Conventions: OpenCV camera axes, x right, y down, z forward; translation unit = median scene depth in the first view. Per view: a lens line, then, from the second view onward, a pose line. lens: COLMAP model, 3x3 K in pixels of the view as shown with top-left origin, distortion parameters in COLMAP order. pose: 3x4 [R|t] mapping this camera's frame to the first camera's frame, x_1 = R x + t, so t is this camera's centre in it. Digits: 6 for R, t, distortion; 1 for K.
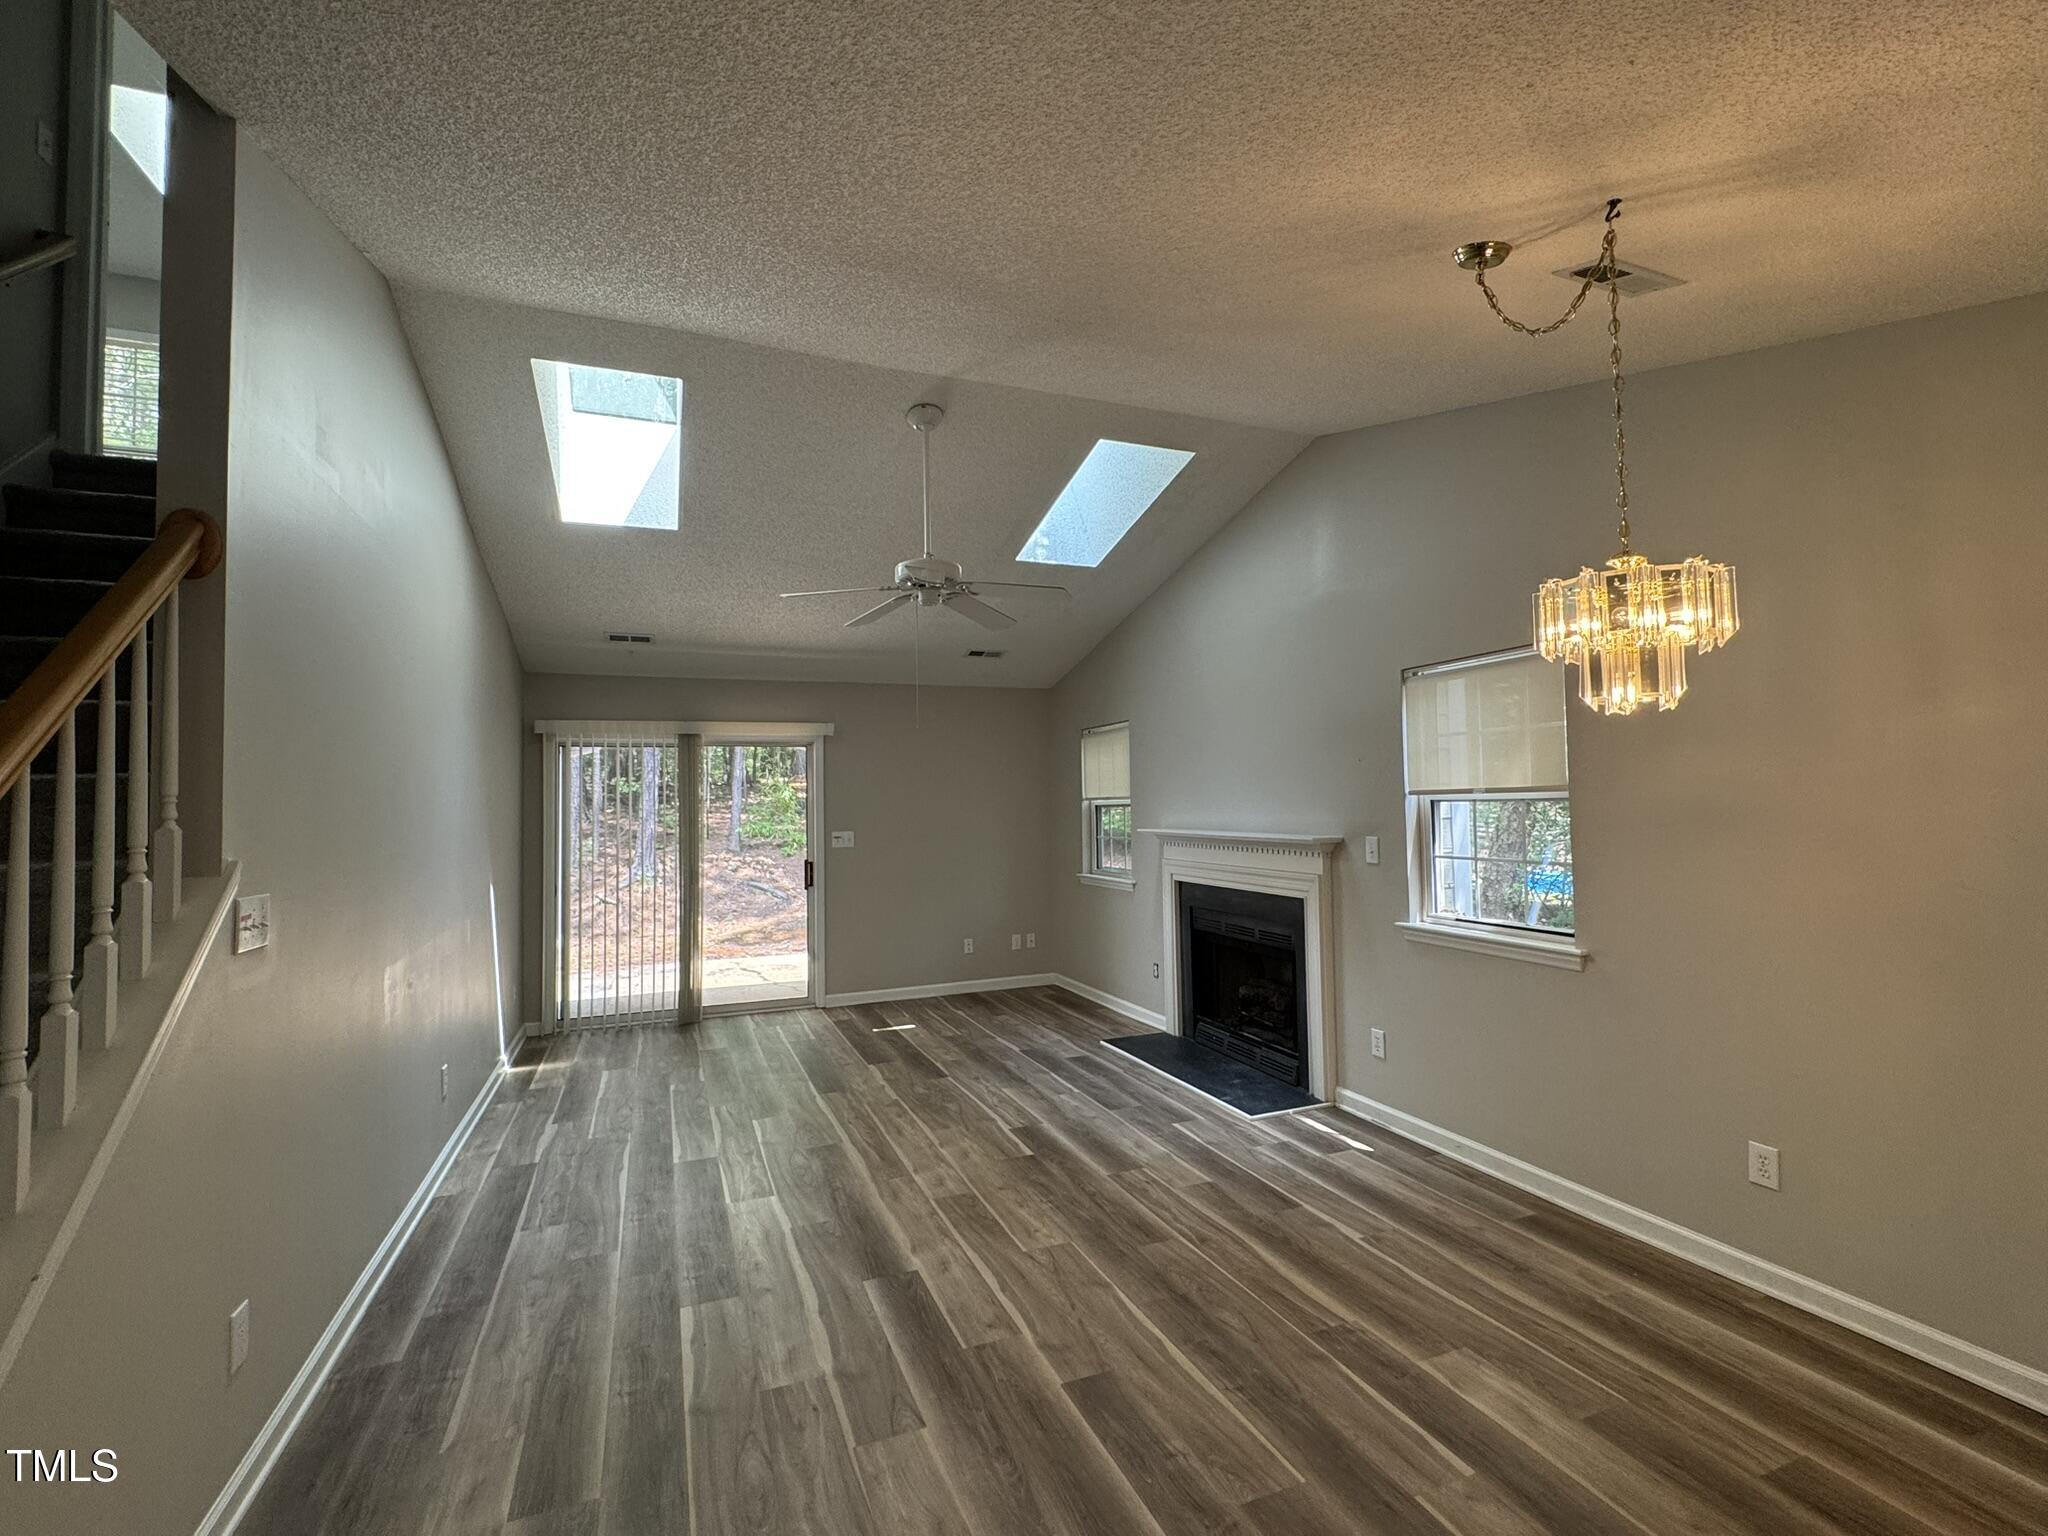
lens RADIAL K [[916.1, 0, 1022.9], [0, 916.1, 773.8], [0, 0, 1]] dist [-0.000749, -0.000110]
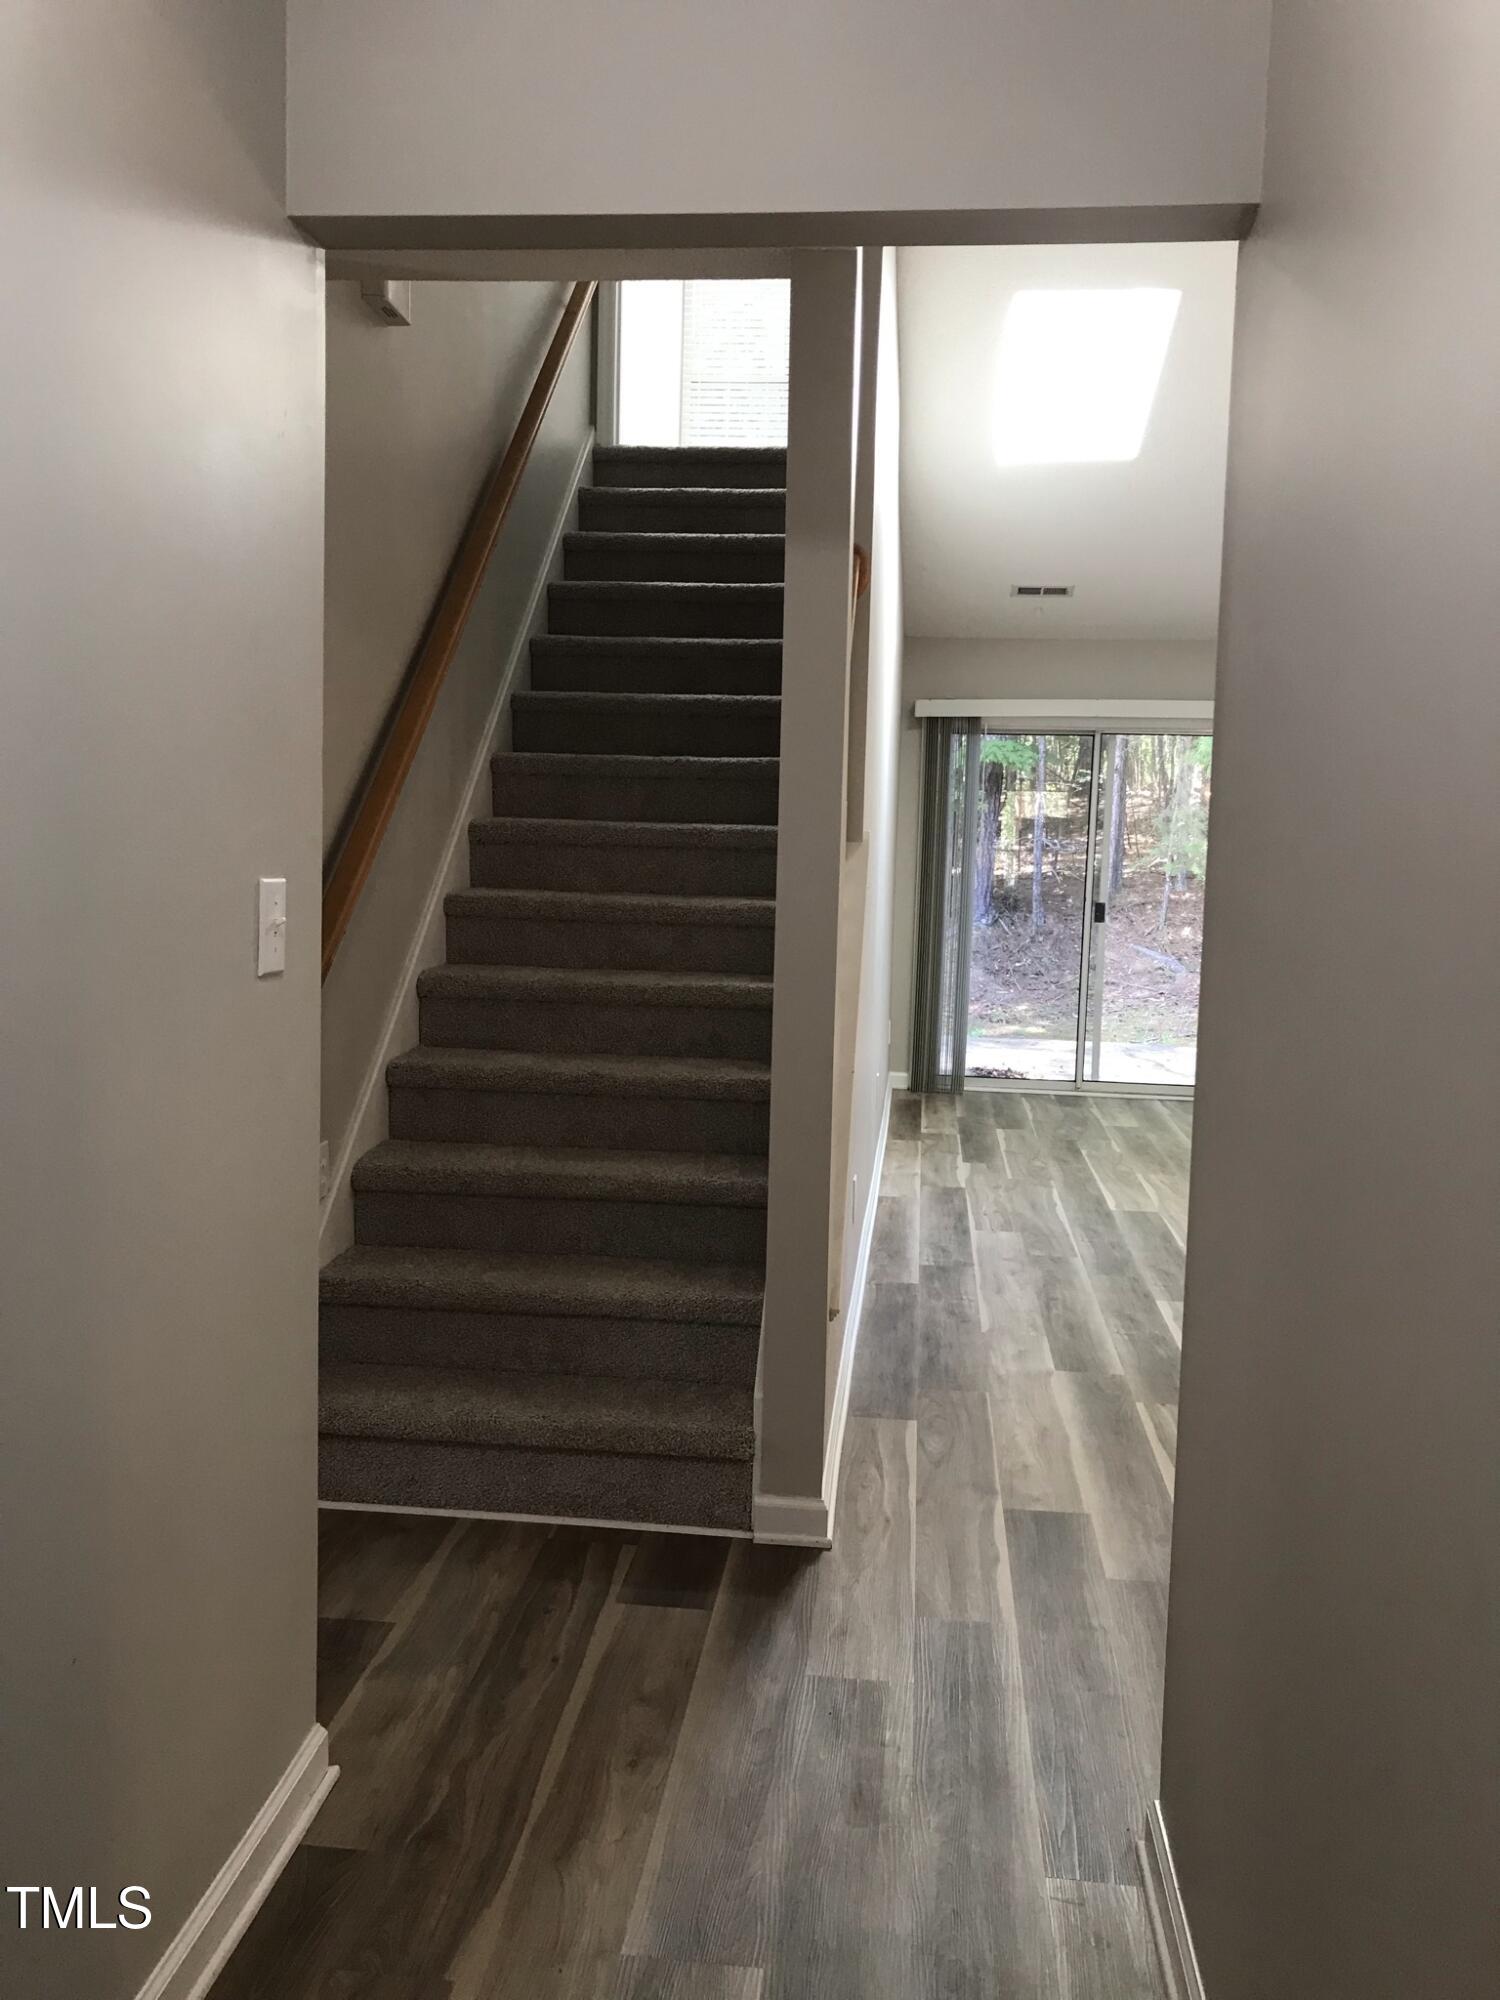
lens RADIAL K [[1652.2, 0, 743.7], [0, 1652.2, 993.7], [0, 0, 1]] dist [0.015084, -0.003757]
pose [[0.884106, 0.081934, -0.460048, 0.023021], [-0.023454, 0.991048, 0.131431, 0.015467], [0.466698, -0.105409, 0.878113, -0.525010]]
